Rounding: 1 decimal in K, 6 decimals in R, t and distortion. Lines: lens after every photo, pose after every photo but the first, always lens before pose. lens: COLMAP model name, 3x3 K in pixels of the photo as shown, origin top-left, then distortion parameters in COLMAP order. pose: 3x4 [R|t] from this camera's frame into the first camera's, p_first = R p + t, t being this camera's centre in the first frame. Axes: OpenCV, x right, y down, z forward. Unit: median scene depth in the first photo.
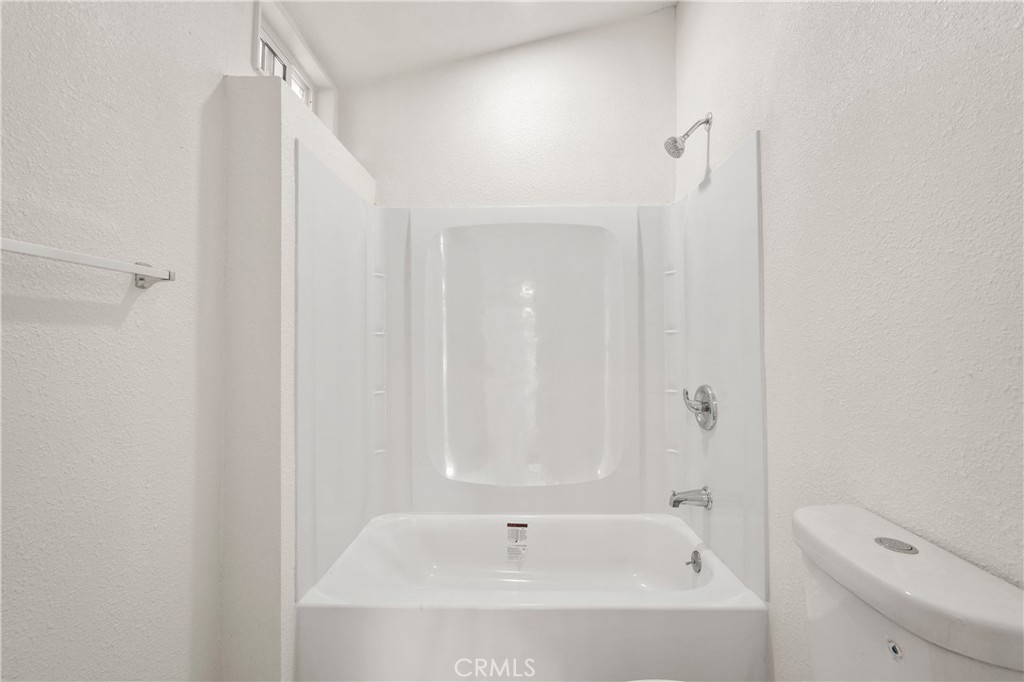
lens RADIAL K [[416.1, 0, 512.0], [0, 416.1, 341.0], [0, 0, 1]] dist [-0.000246, 0.000022]
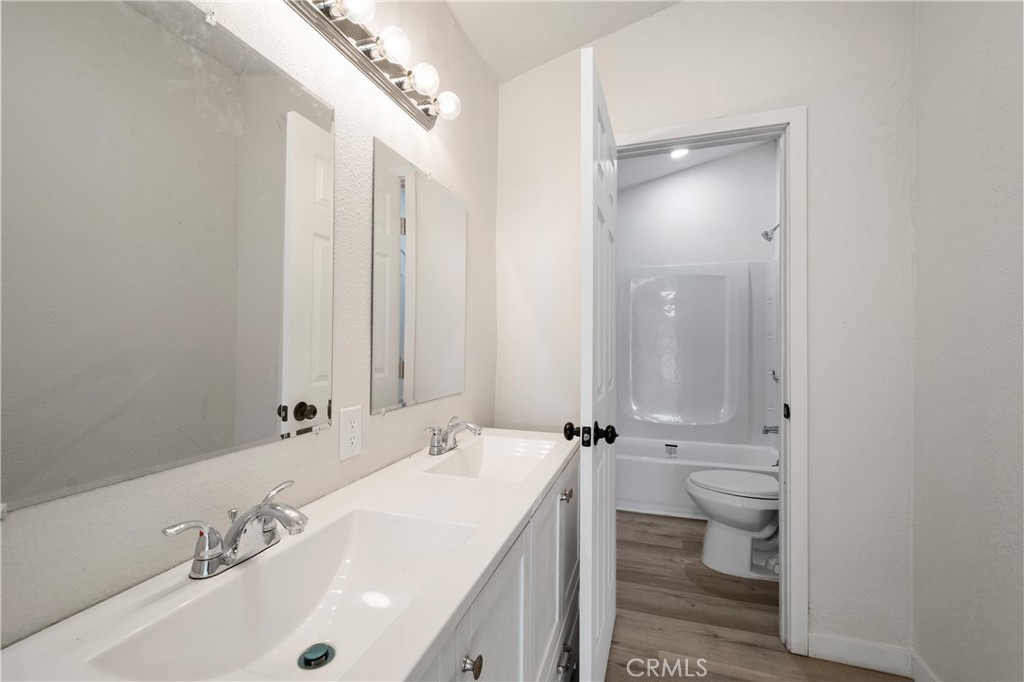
lens RADIAL K [[416.1, 0, 512.0], [0, 416.1, 341.0], [0, 0, 1]] dist [-0.000246, 0.000022]
pose [[0.950861, 0.003365, -0.309599, -0.085488], [0.001364, 0.999886, 0.015054, -0.036404], [0.309614, -0.014737, 0.950748, -0.911899]]
